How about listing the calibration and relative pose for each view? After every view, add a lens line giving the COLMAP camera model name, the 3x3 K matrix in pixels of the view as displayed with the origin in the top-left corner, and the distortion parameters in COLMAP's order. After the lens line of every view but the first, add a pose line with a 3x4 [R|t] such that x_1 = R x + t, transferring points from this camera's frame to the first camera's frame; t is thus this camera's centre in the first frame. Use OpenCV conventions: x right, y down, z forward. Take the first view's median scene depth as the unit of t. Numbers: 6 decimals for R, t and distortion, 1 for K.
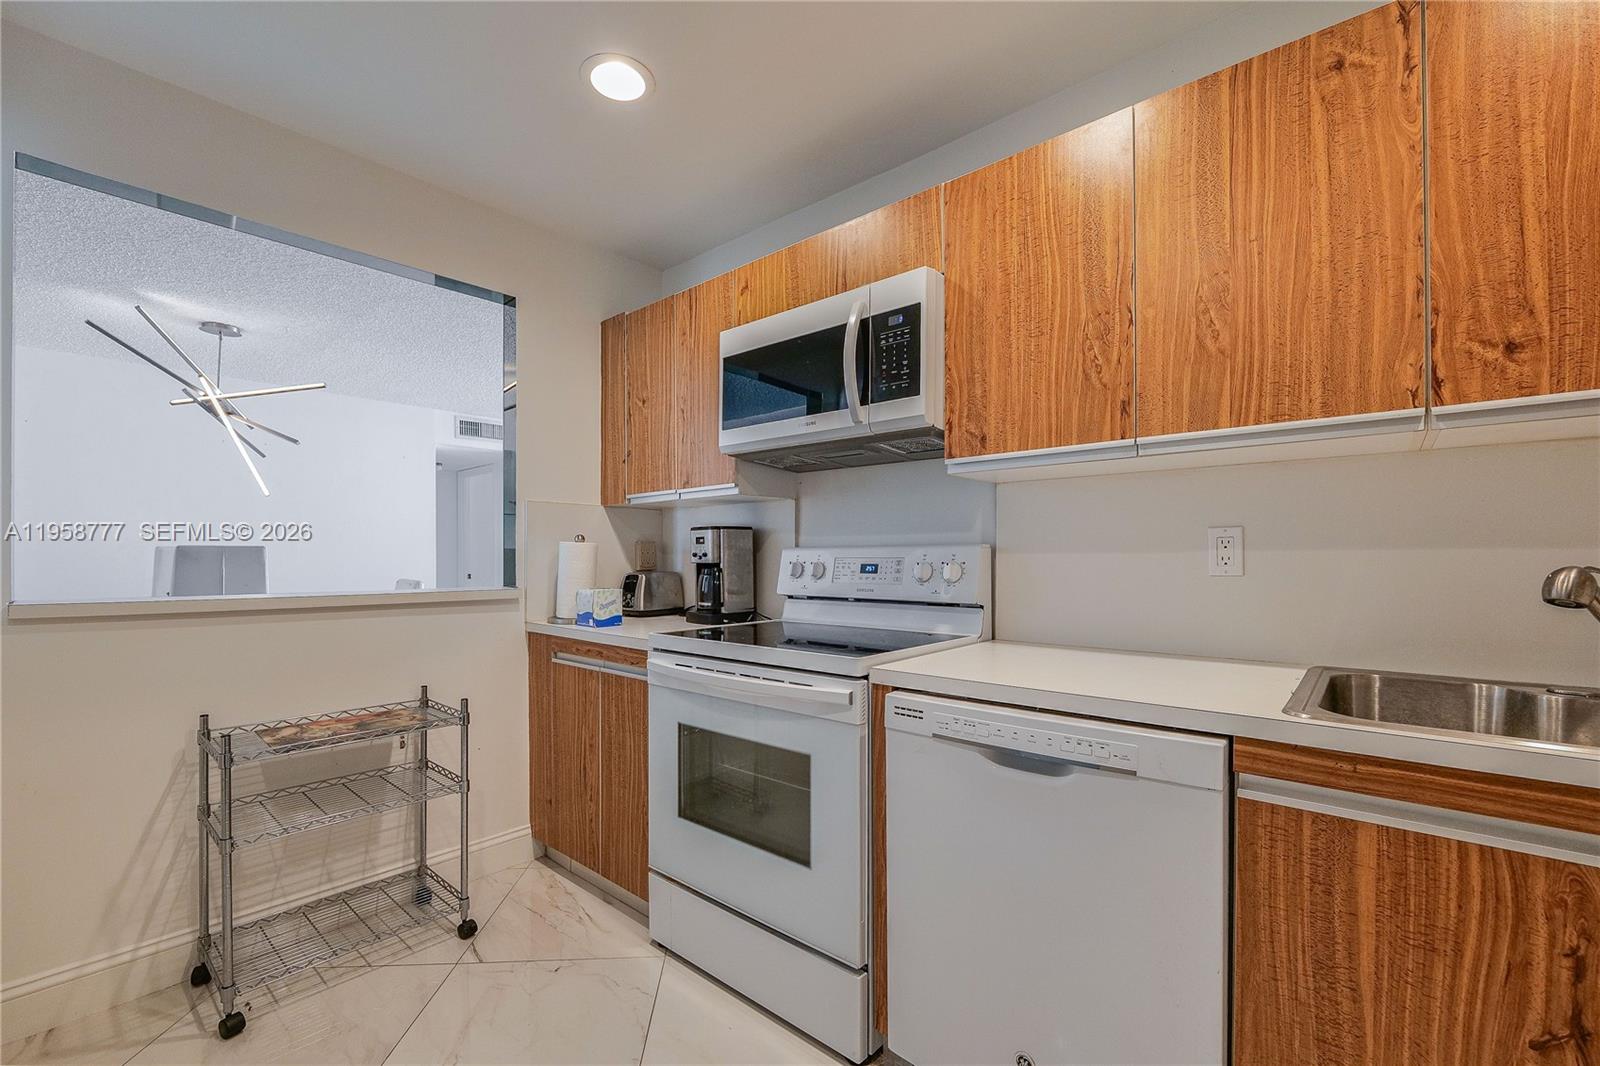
lens RADIAL K [[669.2, 0, 826.1], [0, 669.2, 557.6], [0, 0, 1]] dist [-0.012489, 0.000170]
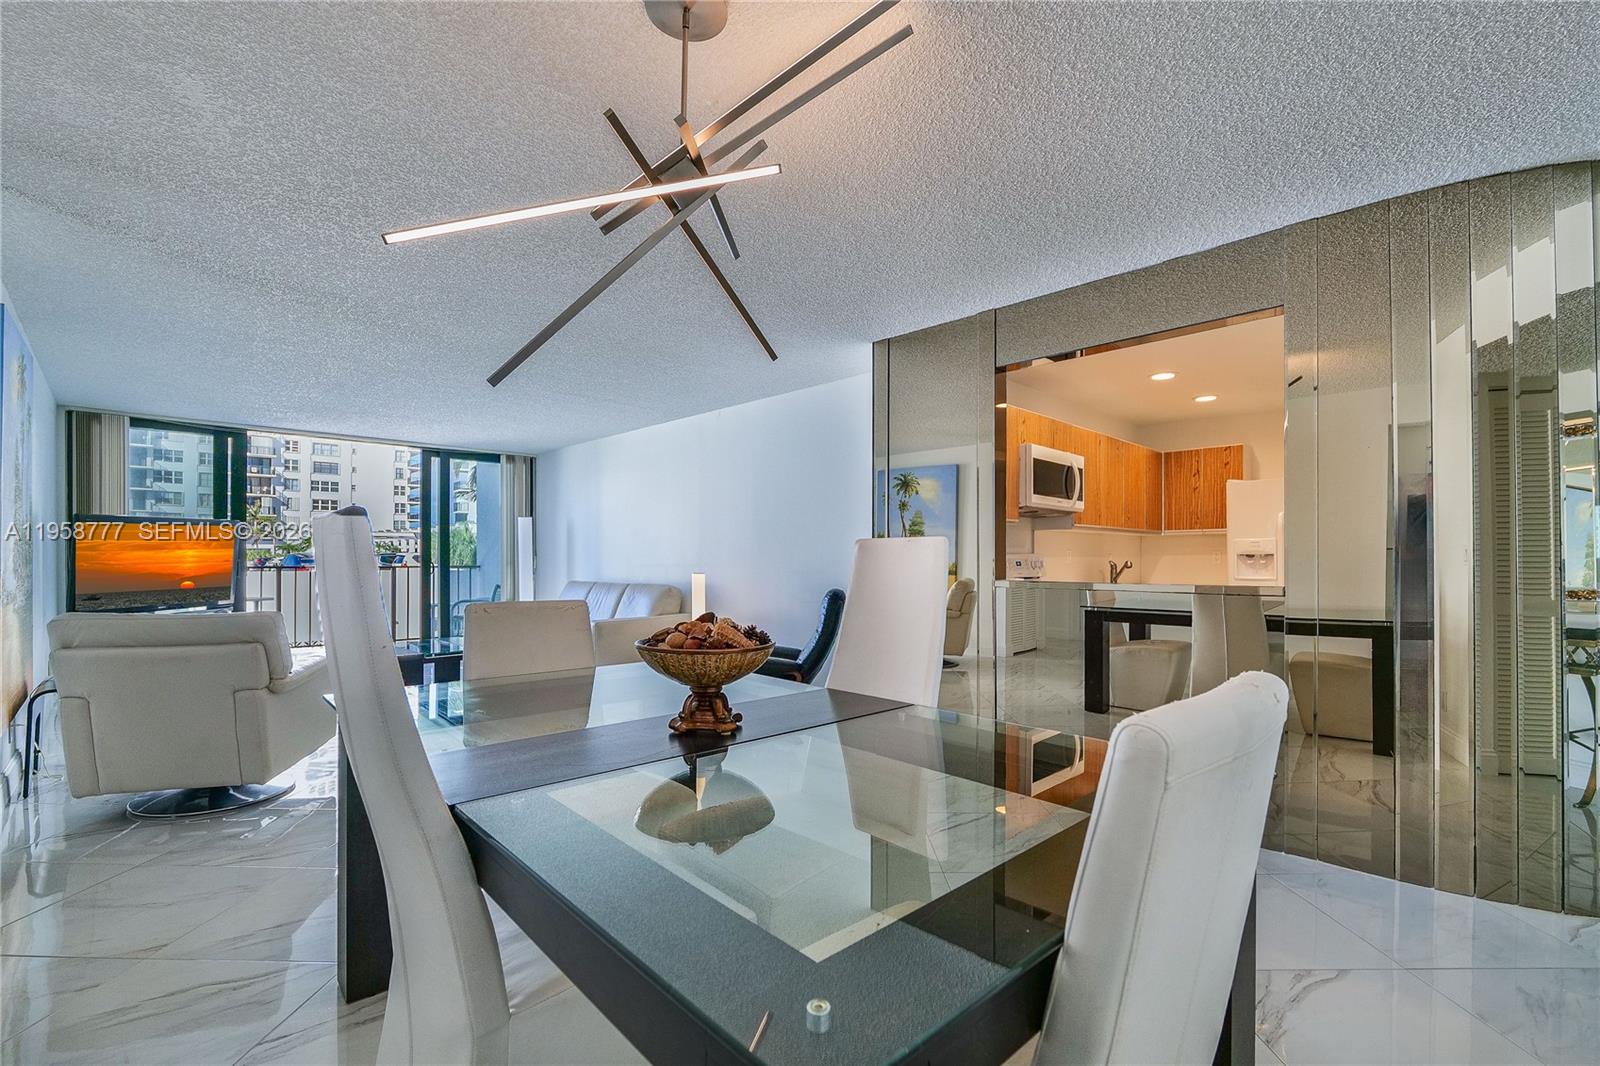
lens RADIAL K [[673.7, 0, 800.0], [0, 673.7, 533.0], [0, 0, 1]] dist [-0.010232, 0.000262]
pose [[0.147383, 0.028443, 0.988670, -2.851637], [-0.006706, 0.999592, -0.027757, -0.023092], [-0.989057, -0.002539, 0.147513, 1.784468]]
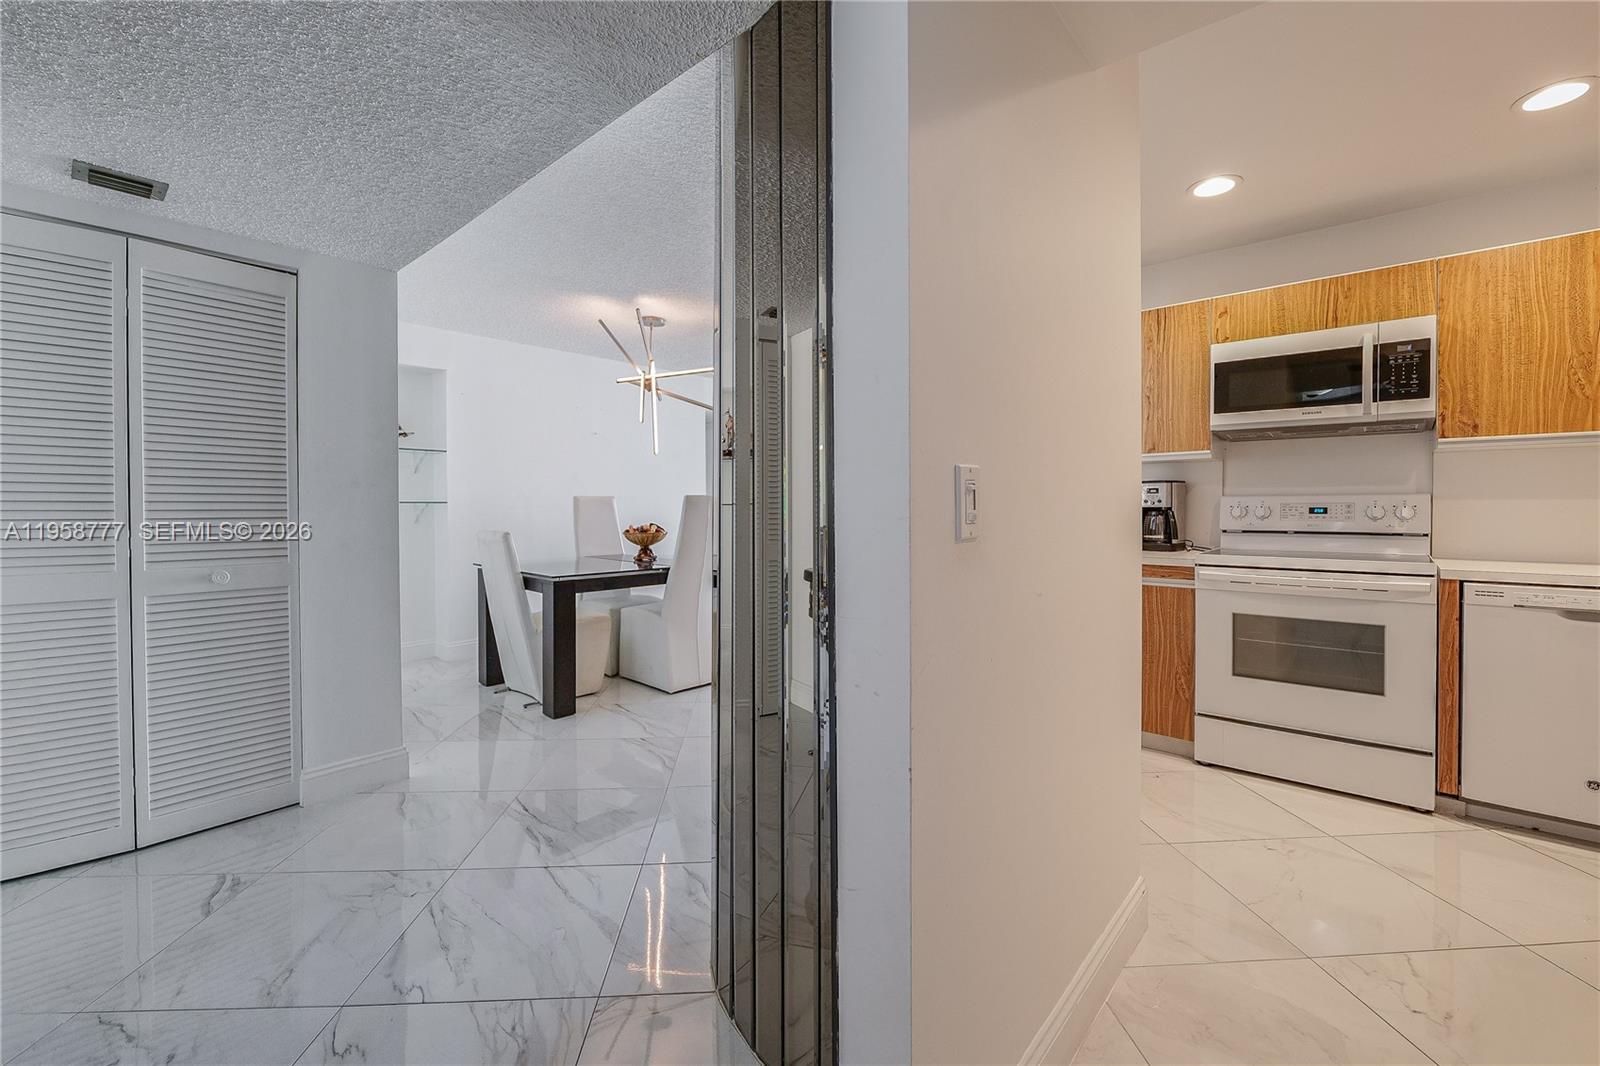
lens RADIAL K [[663.4, 0, 824.7], [0, 663.4, 516.1], [0, 0, 1]] dist [-0.012896, 0.000275]
pose [[0.999976, -0.002932, -0.006281, -1.276355], [0.003038, 0.999851, 0.016965, 0.001485], [0.006230, -0.016984, 0.999836, -0.546834]]
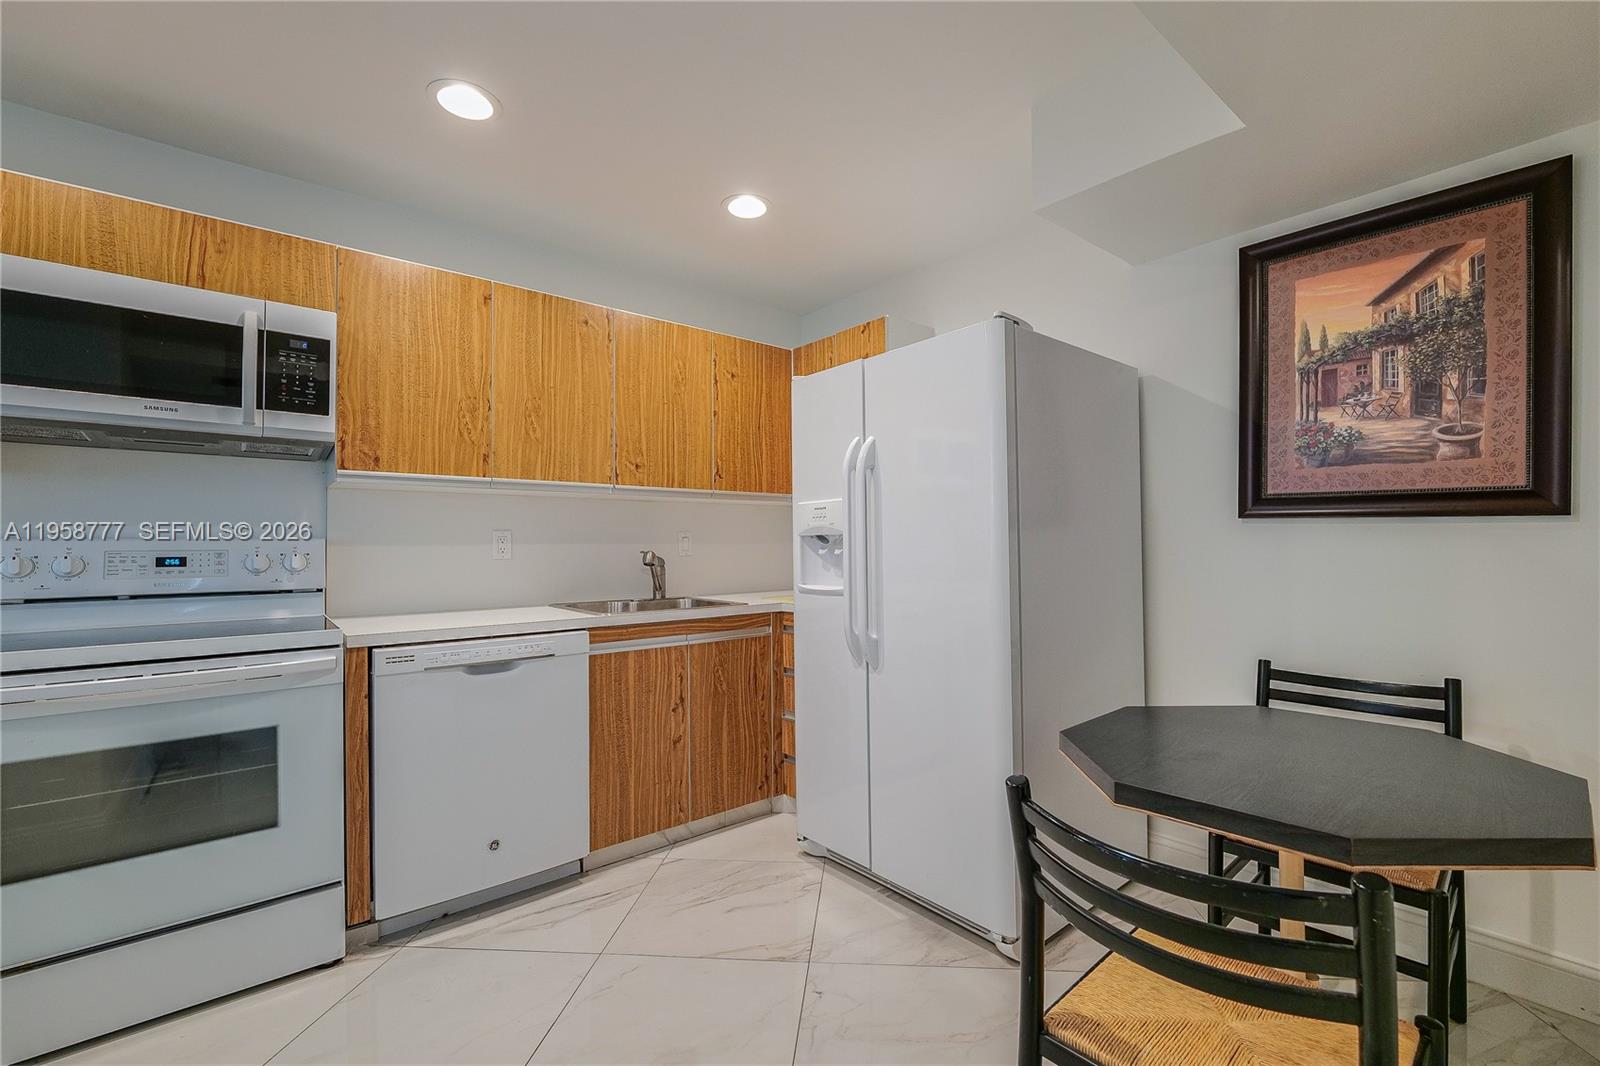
lens RADIAL K [[673.7, 0, 800.0], [0, 673.7, 533.0], [0, 0, 1]] dist [-0.010232, 0.000262]
pose [[0.174877, 0.019238, 0.984402, -0.921302], [0.007240, 0.999757, -0.020825, 0.001965], [-0.984564, 0.010769, 0.174695, -0.057730]]
